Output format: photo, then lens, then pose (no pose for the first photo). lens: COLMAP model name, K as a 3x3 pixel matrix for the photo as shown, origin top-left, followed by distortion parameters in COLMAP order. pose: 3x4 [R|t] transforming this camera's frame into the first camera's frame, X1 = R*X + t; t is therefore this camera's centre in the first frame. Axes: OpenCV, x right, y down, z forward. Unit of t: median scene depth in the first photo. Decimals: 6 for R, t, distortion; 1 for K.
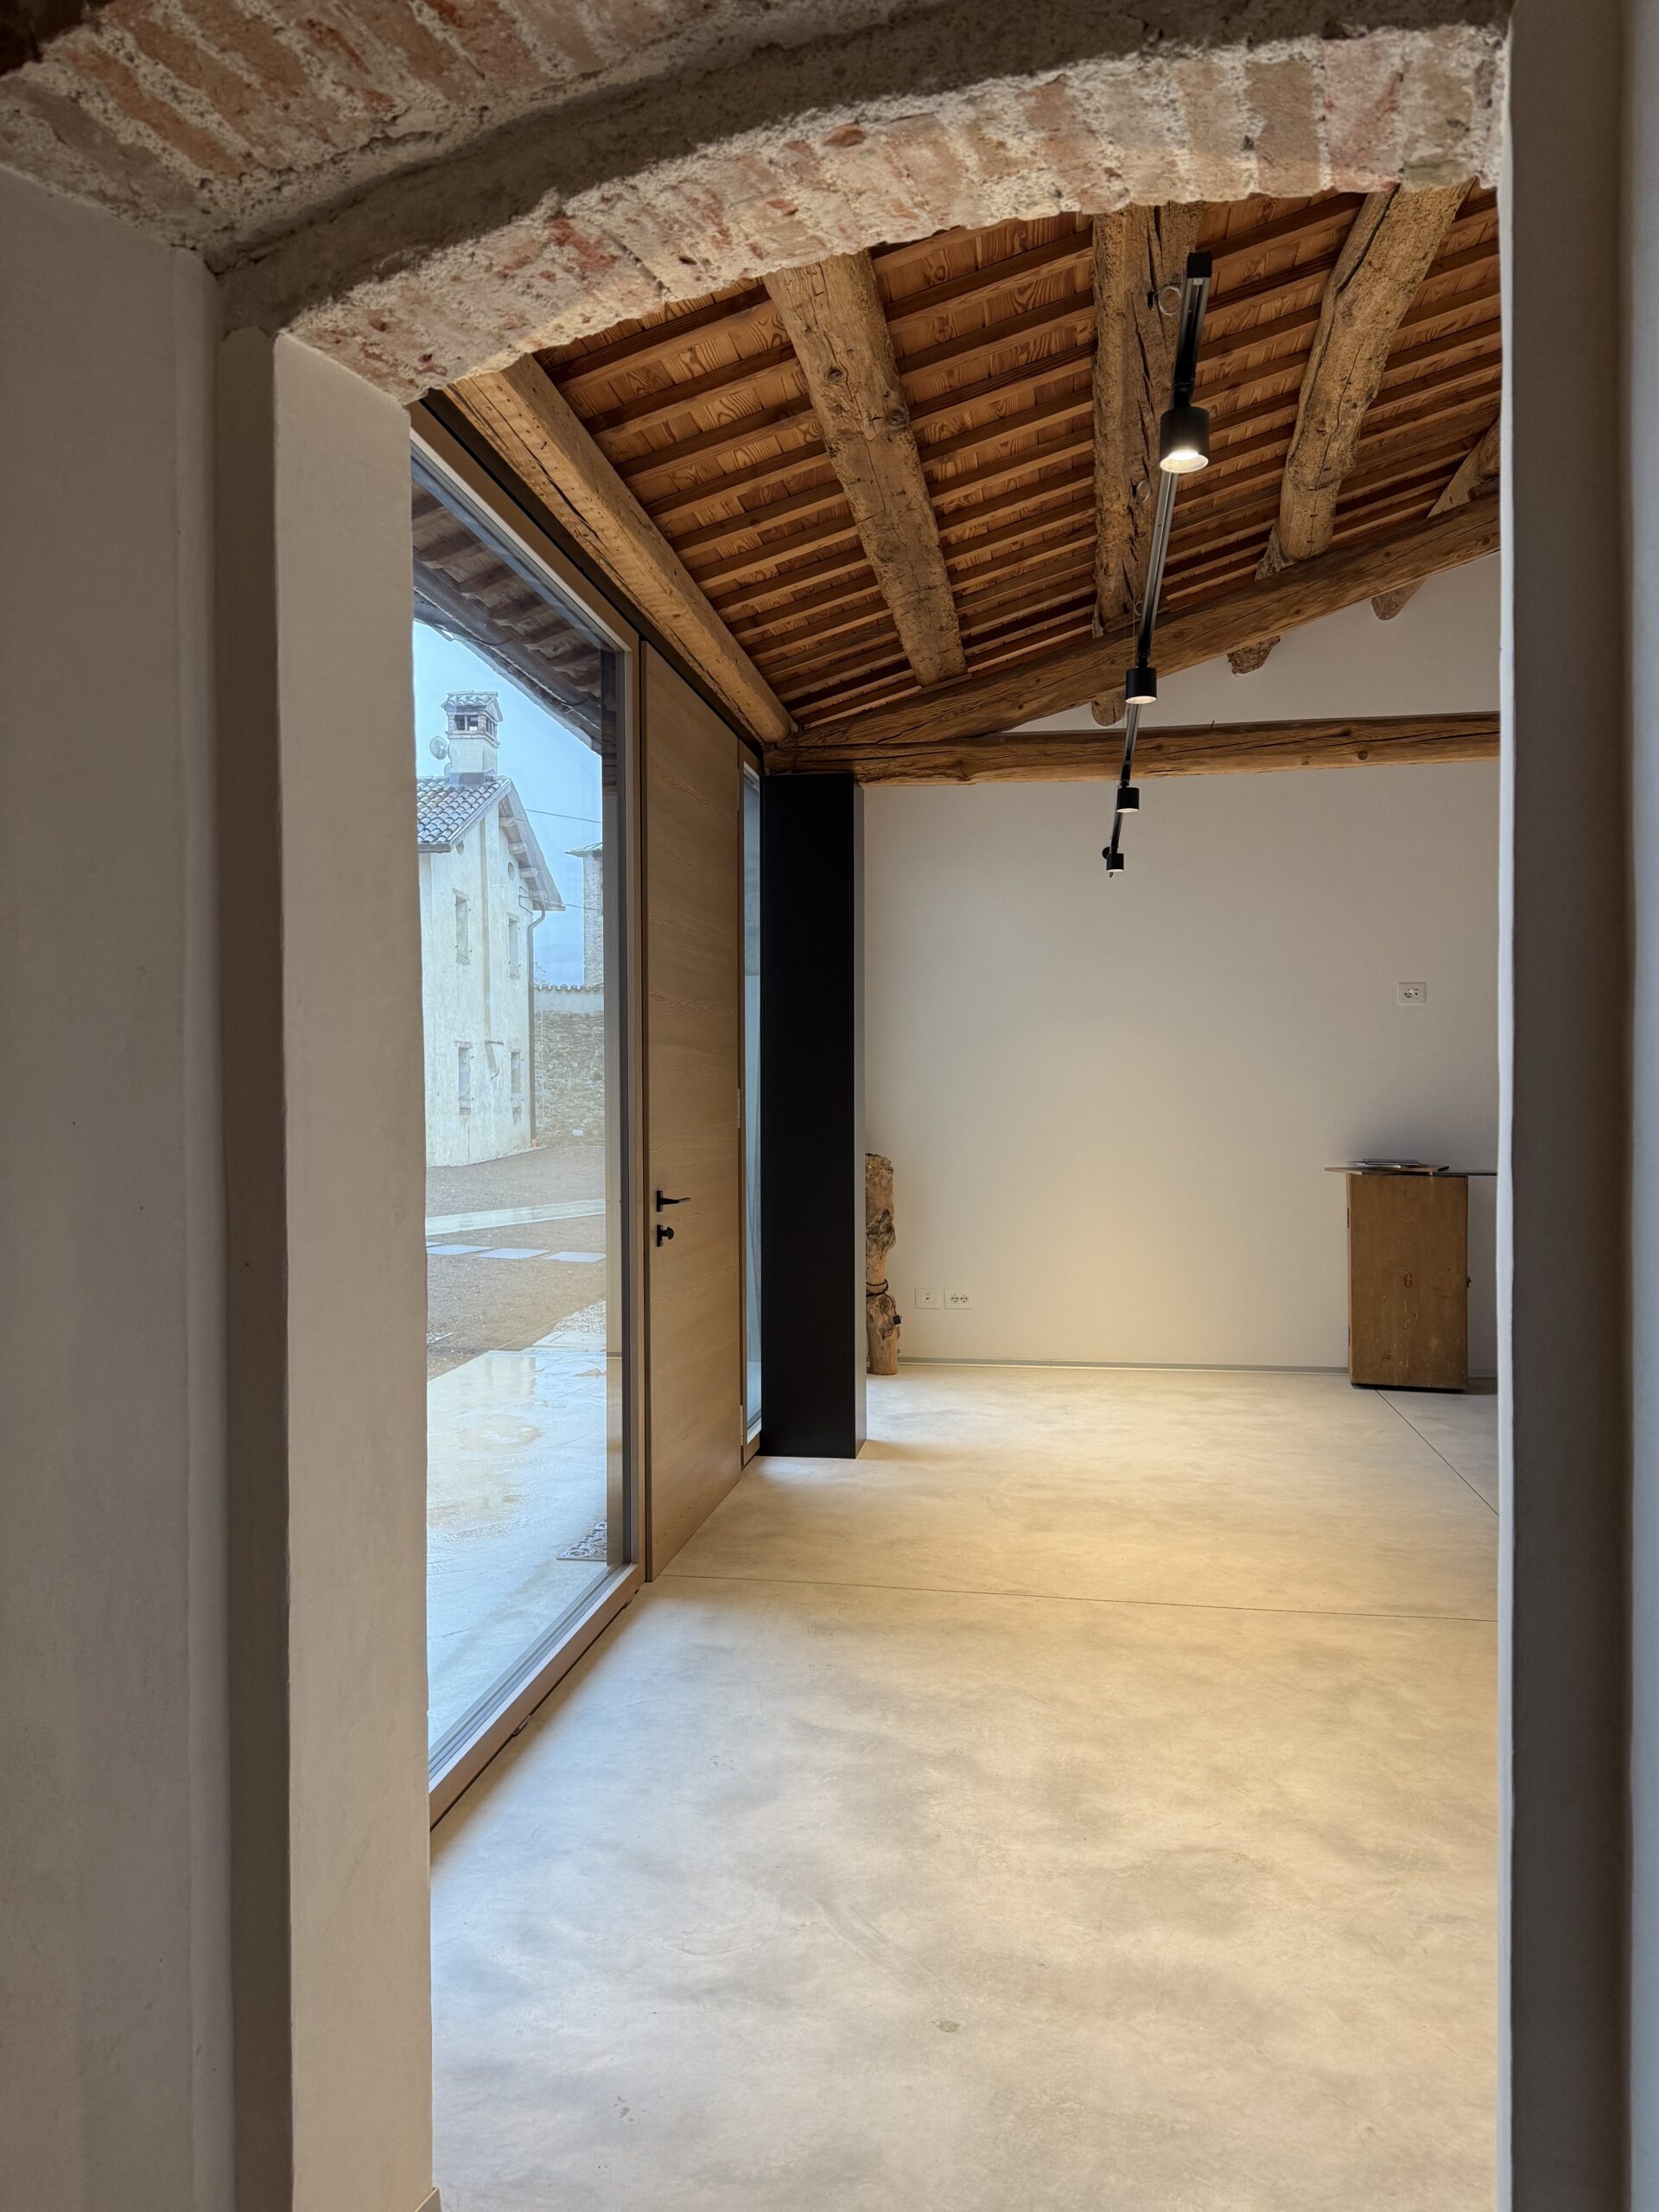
lens RADIAL K [[1556.5, 0, 810.8], [0, 1556.5, 1102.7], [0, 0, 1]] dist [0.052977, -0.062895]
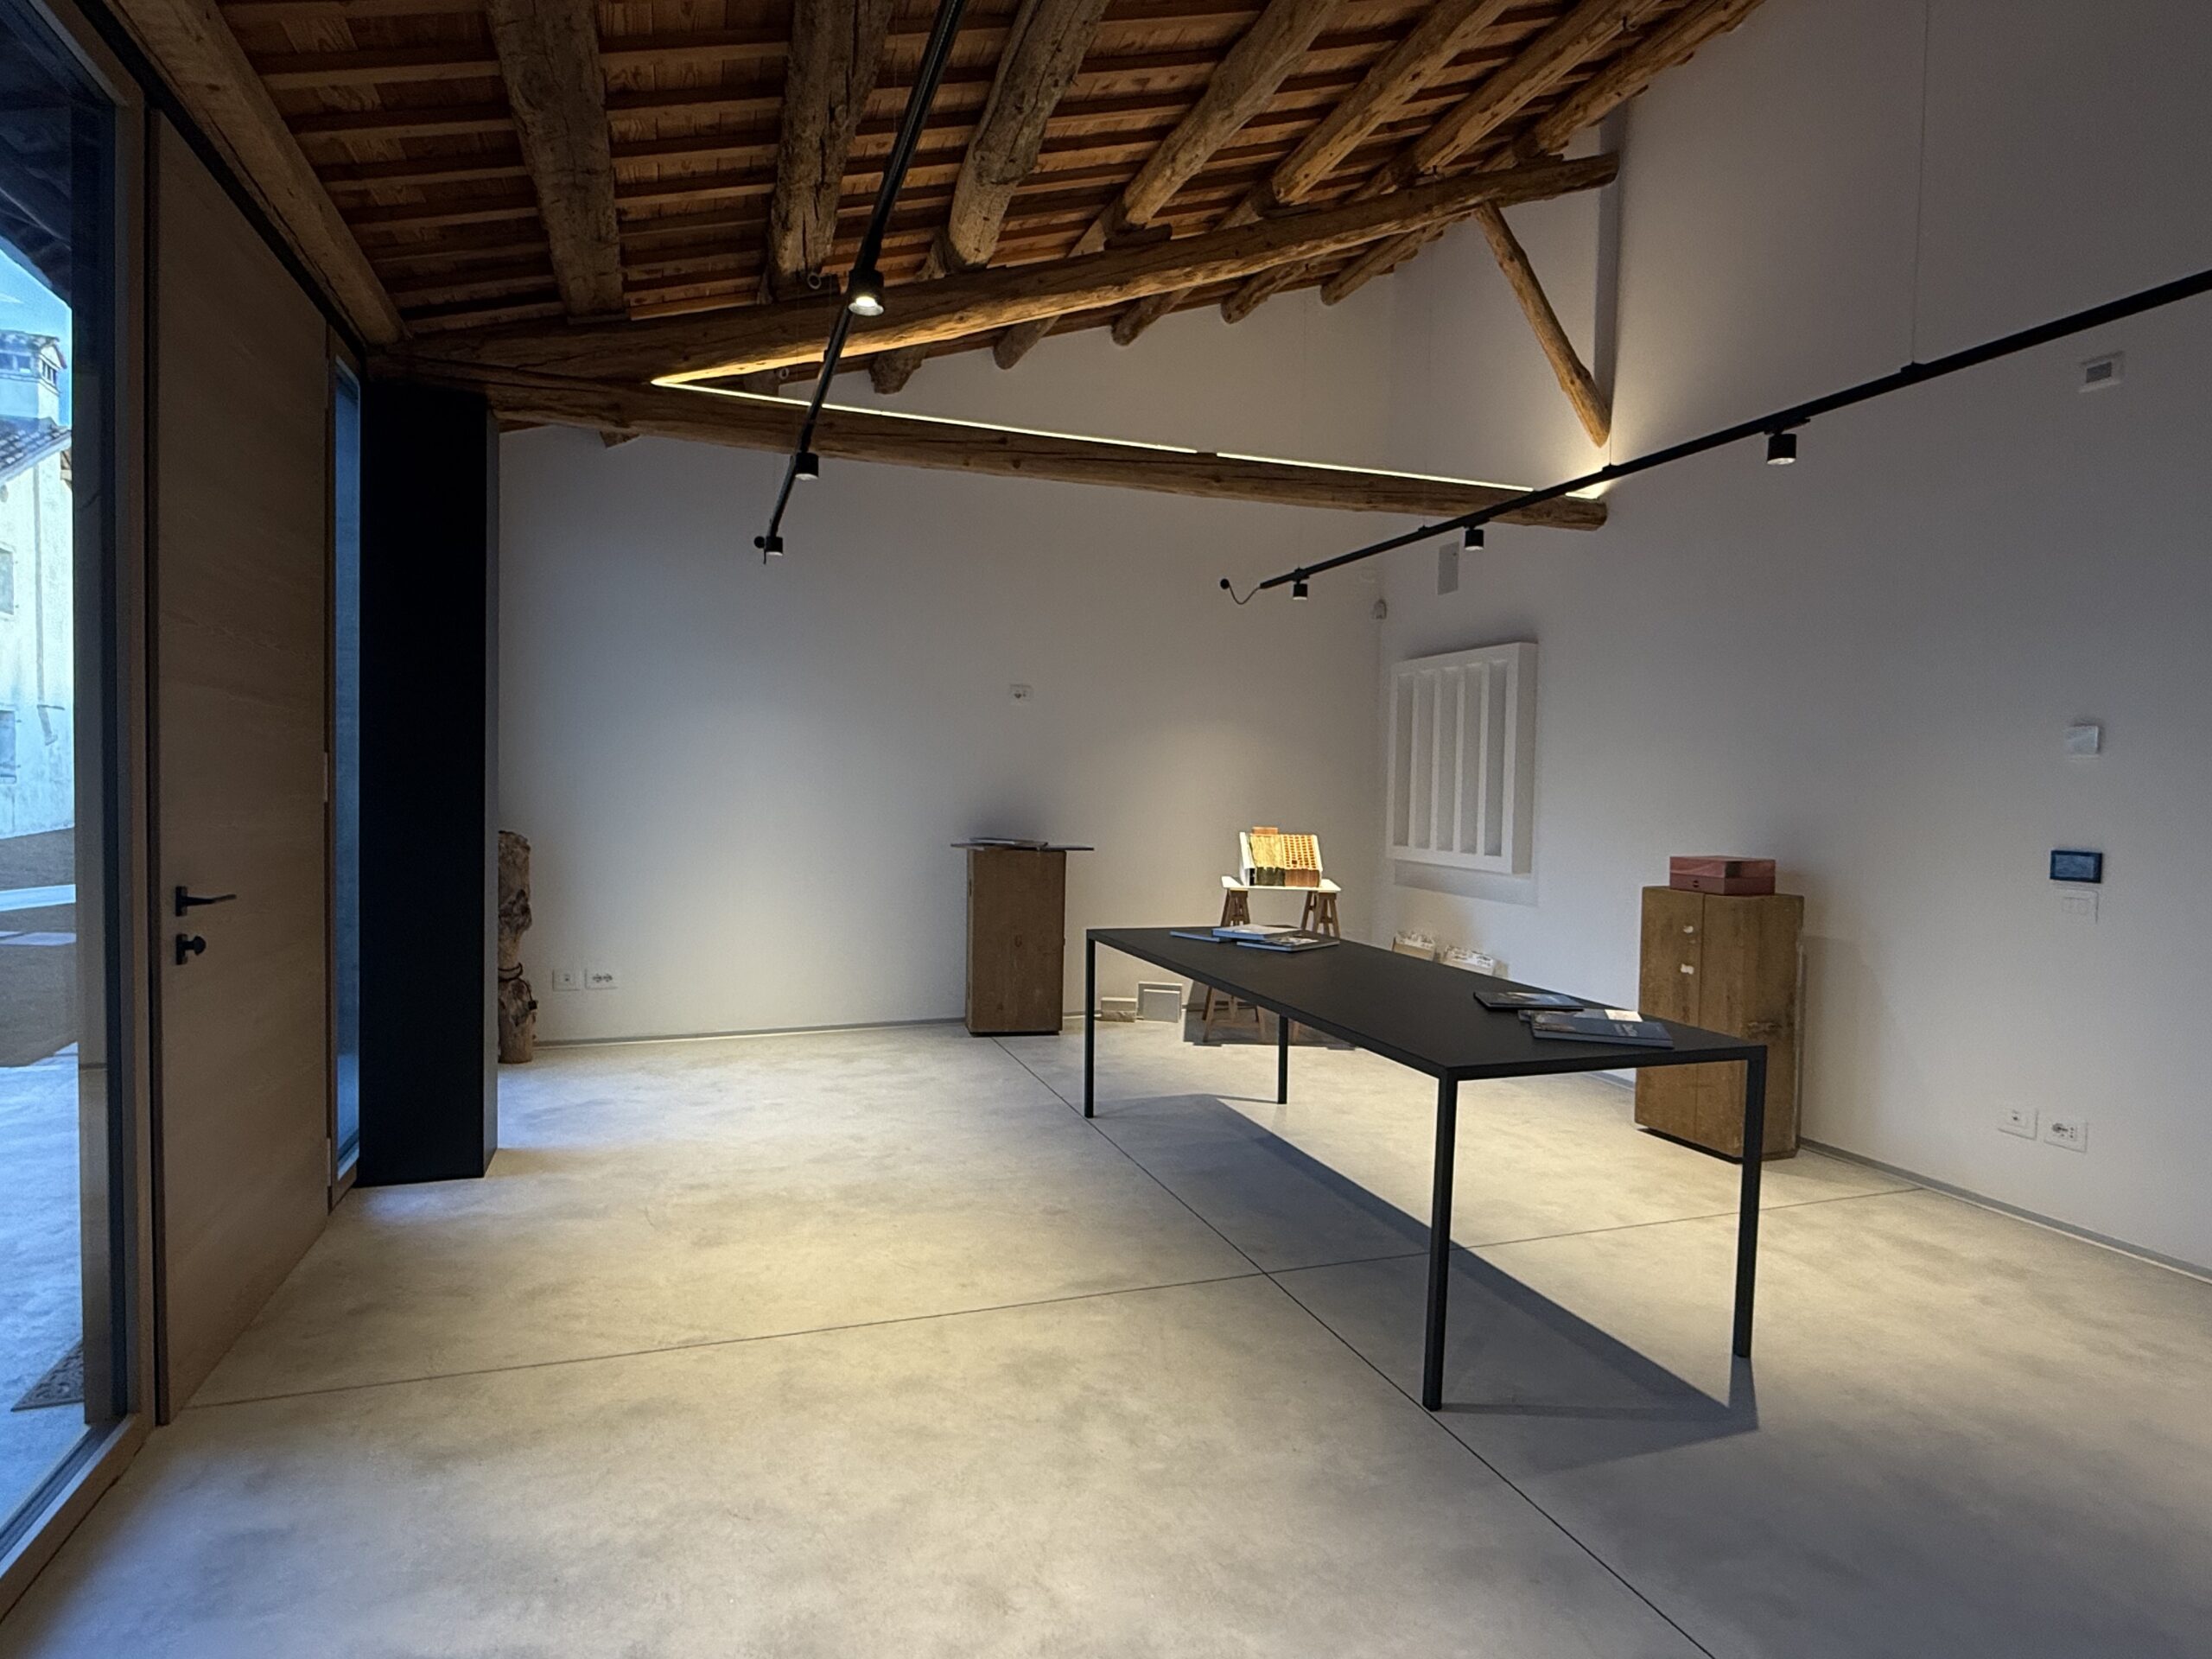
lens RADIAL K [[1210.9, 0, 1108.3], [0, 1210.9, 827.5], [0, 0, 1]] dist [-0.009347, 0.005342]
pose [[0.874689, 0.004719, 0.484662, 0.006875], [-0.020669, 0.999406, 0.027571, 0.004705], [-0.484244, -0.034134, 0.874267, 0.297476]]
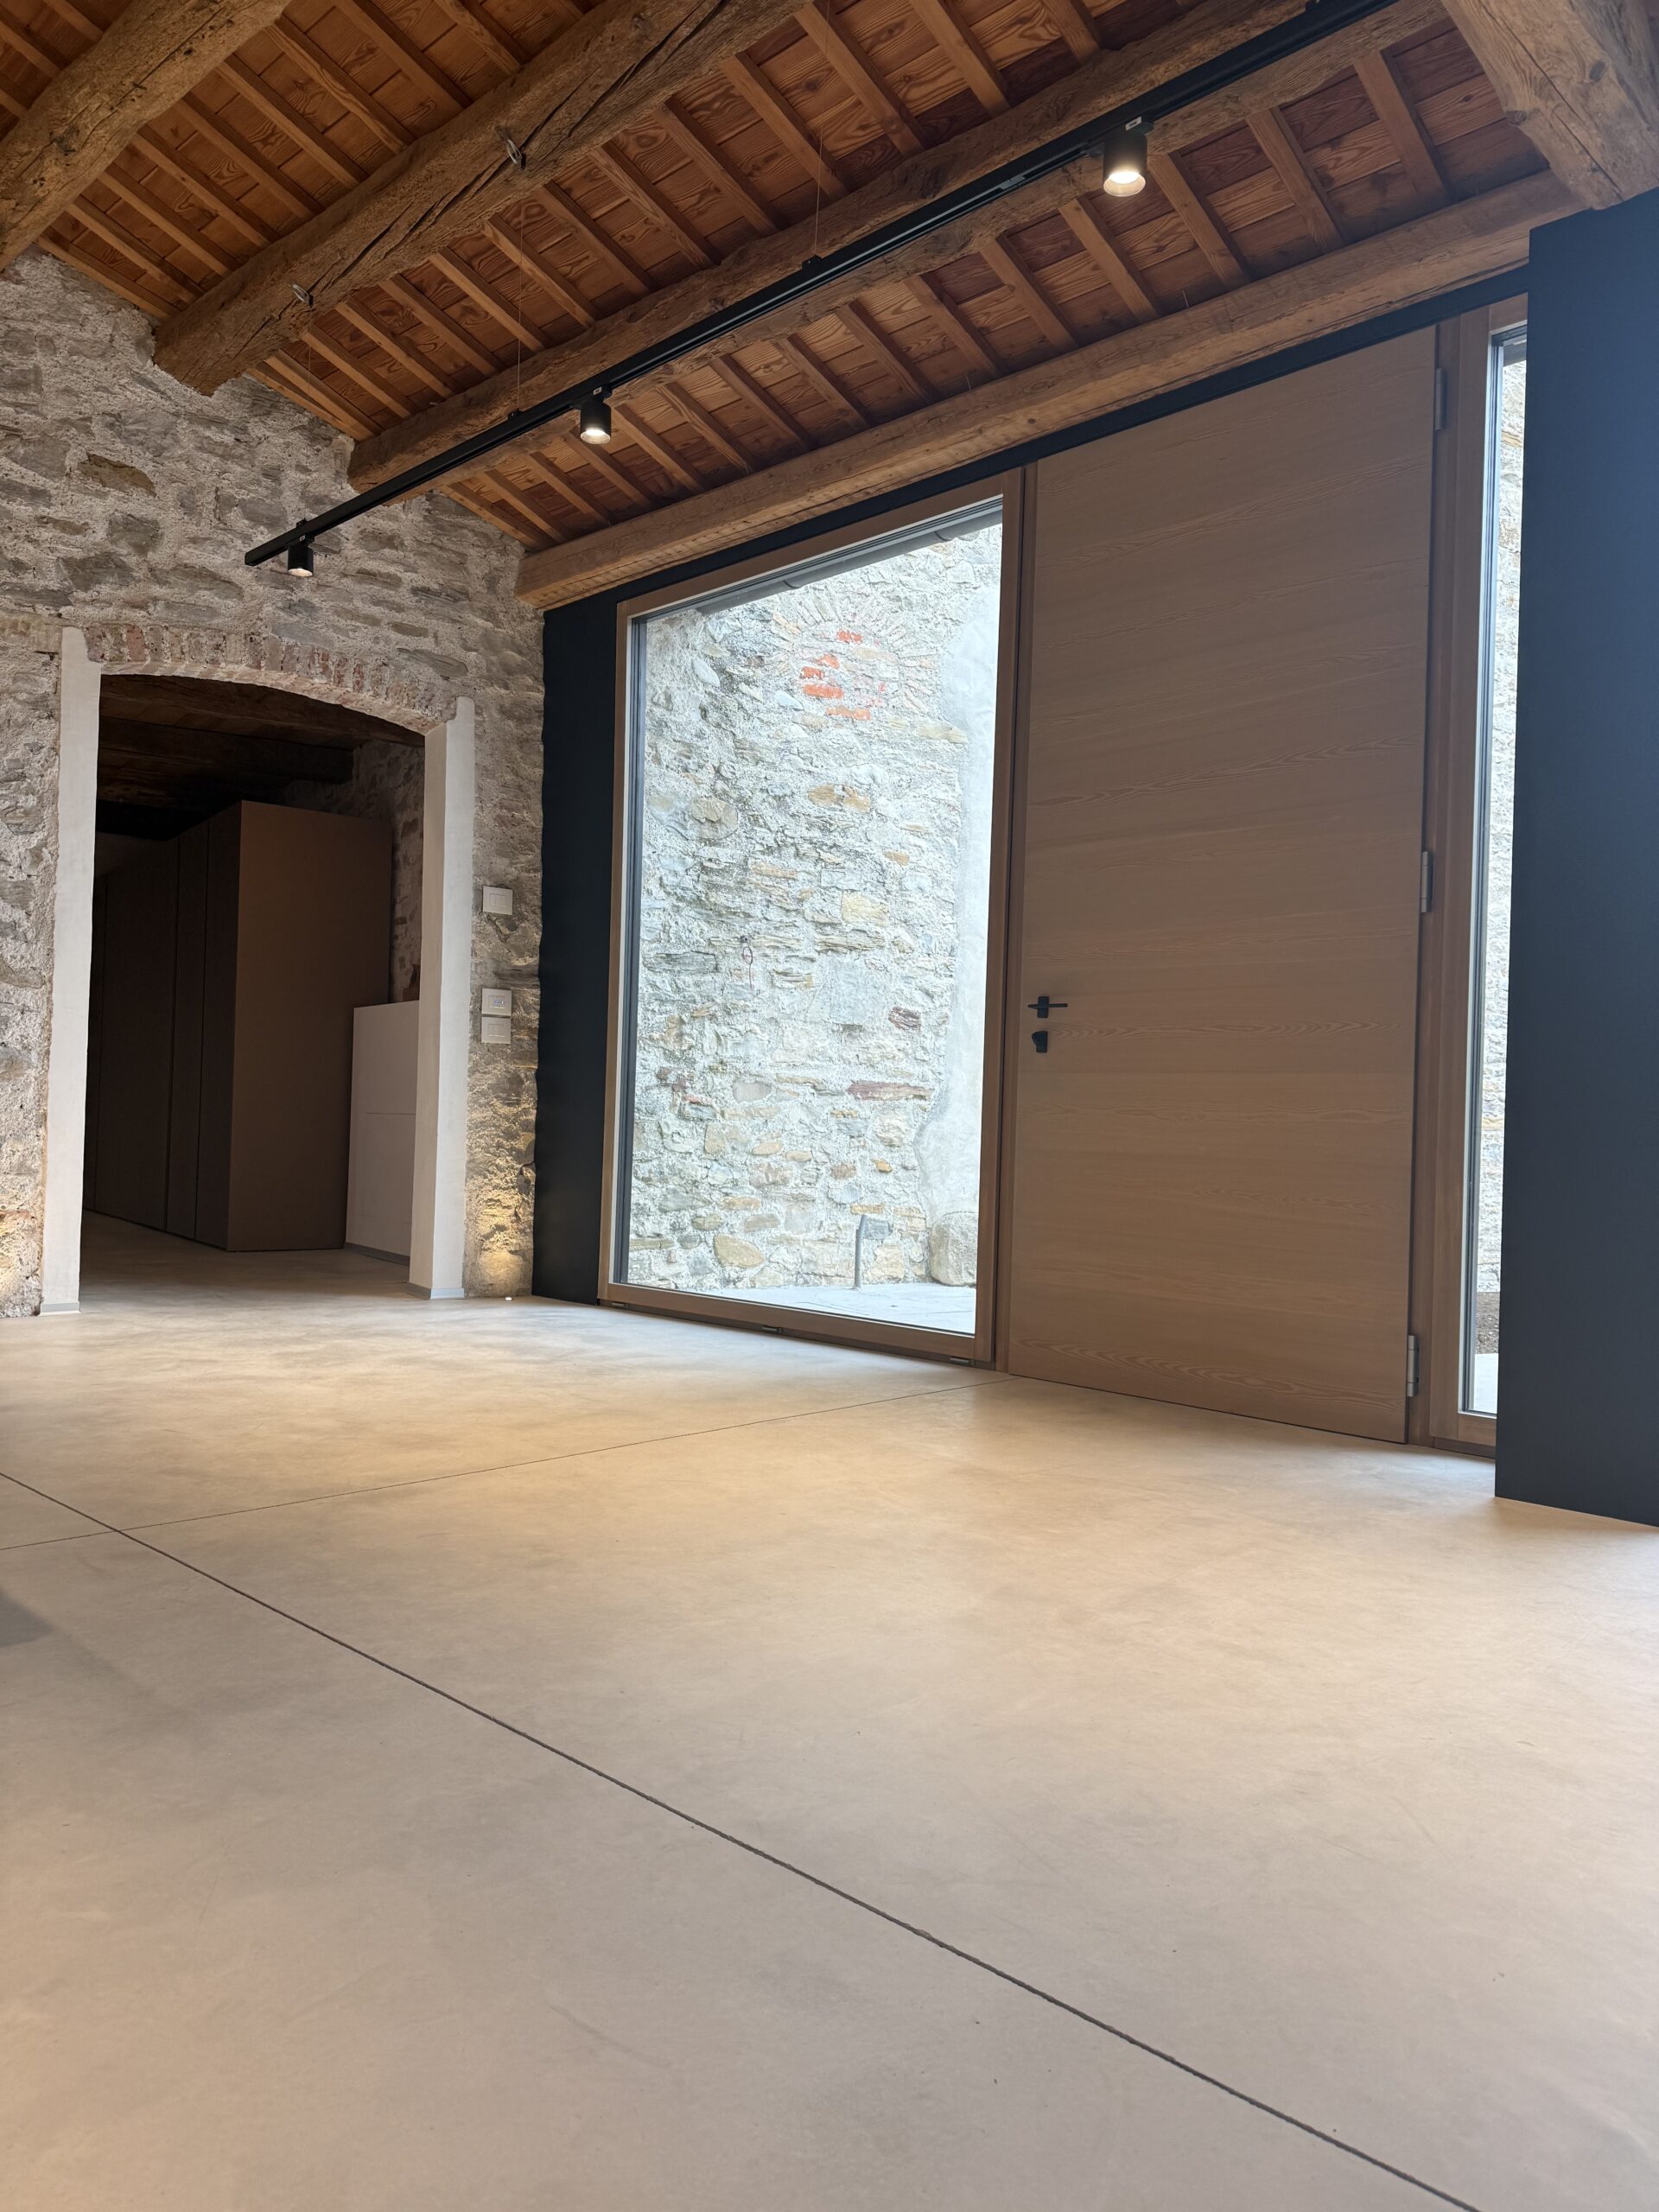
lens RADIAL K [[1556.5, 0, 828.1], [0, 1556.5, 1102.3], [0, 0, 1]] dist [0.052977, -0.062895]
pose [[-0.568418, -0.013147, -0.822635, 0.786955], [-0.022798, 0.999740, -0.000225, 0.124742], [0.822424, 0.018626, -0.568570, 1.428275]]
